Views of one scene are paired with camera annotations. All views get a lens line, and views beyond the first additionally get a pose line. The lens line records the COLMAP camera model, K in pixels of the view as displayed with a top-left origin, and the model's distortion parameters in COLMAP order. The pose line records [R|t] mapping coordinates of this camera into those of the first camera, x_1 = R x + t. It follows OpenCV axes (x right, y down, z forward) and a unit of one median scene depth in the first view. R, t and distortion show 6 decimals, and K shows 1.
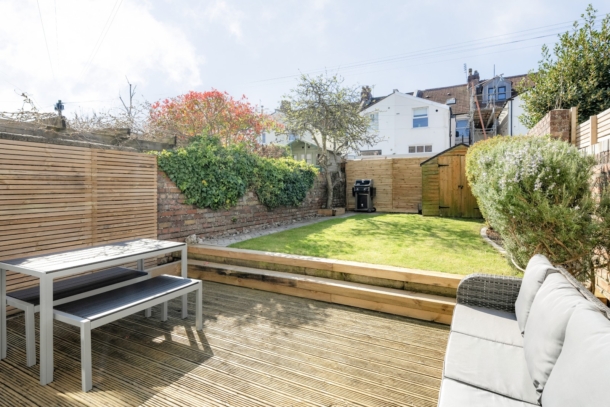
lens RADIAL K [[314.9, 0, 306.4], [0, 314.9, 191.4], [0, 0, 1]] dist [-0.002647, -0.000070]
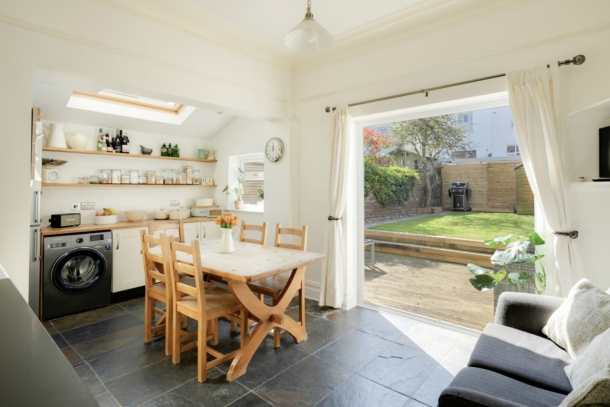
lens RADIAL K [[314.9, 0, 306.4], [0, 314.9, 191.4], [0, 0, 1]] dist [-0.002647, -0.000070]
pose [[0.966574, 0.000602, -0.256389, -0.065673], [-0.001273, 0.999996, -0.002449, -0.001132], [0.256386, 0.002694, 0.966571, -0.257926]]
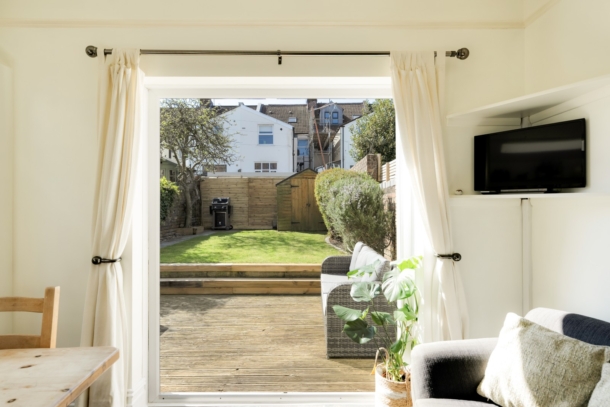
lens RADIAL K [[358.0, 0, 306.3], [0, 358.0, 204.2], [0, 0, 1]] dist [0.000886, -0.000360]
pose [[0.889148, -0.002873, 0.457611, -0.112380], [0.008958, 0.999898, -0.011129, -0.001483], [-0.457532, 0.013995, 0.889083, -0.163069]]
